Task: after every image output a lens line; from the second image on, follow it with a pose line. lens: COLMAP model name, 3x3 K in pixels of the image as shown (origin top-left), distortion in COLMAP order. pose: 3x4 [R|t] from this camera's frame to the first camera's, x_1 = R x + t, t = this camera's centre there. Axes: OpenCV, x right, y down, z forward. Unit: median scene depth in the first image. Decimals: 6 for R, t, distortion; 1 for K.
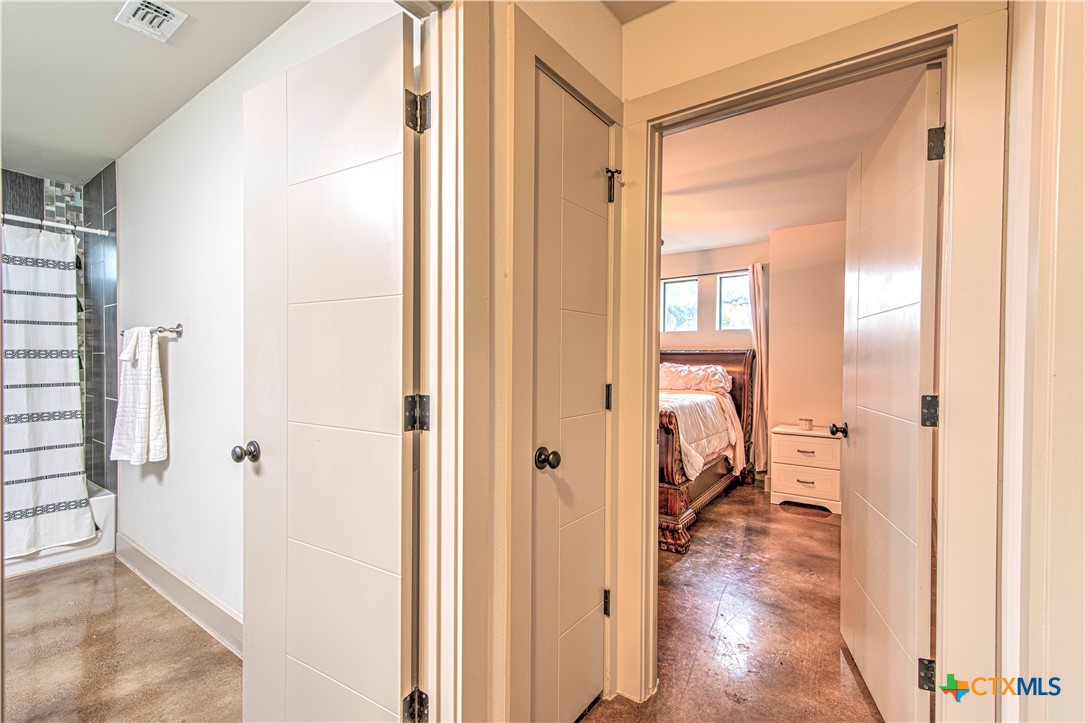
lens RADIAL K [[489.5, 0, 540.0], [0, 489.5, 361.6], [0, 0, 1]] dist [0.015430, -0.000942]
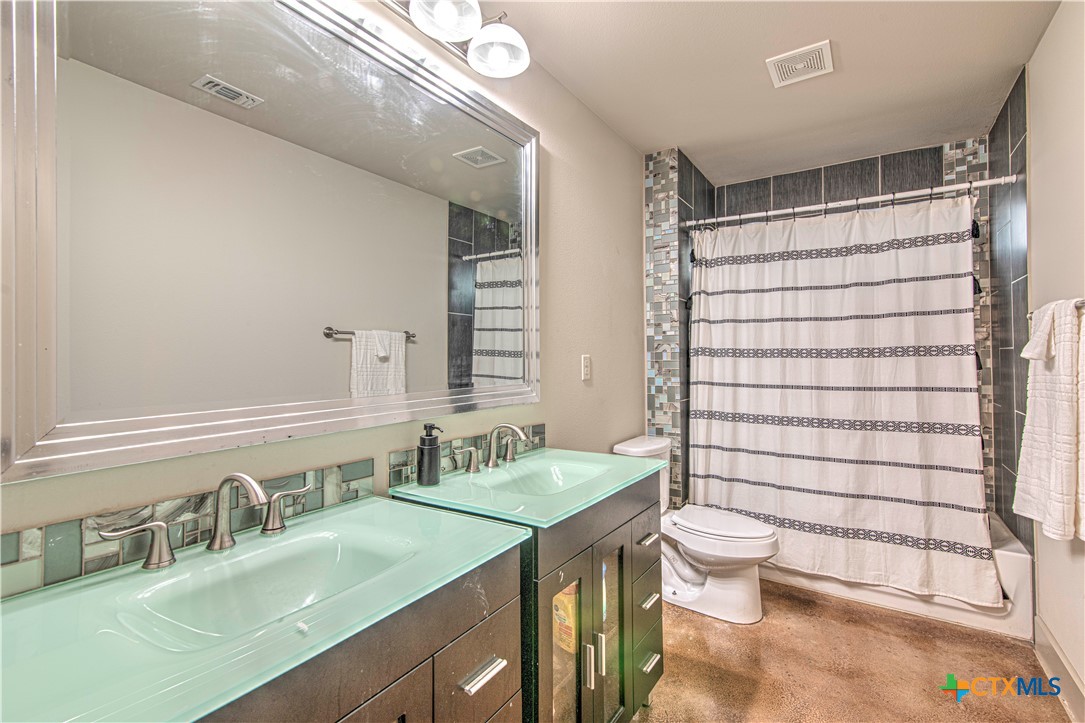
lens RADIAL K [[502.6, 0, 545.1], [0, 502.6, 354.5], [0, 0, 1]] dist [0.015697, 0.000124]
pose [[0.071422, -0.013413, -0.997356, -0.210074], [0.004466, 0.999904, -0.013128, -0.000973], [0.997436, -0.003517, 0.071475, 0.295611]]
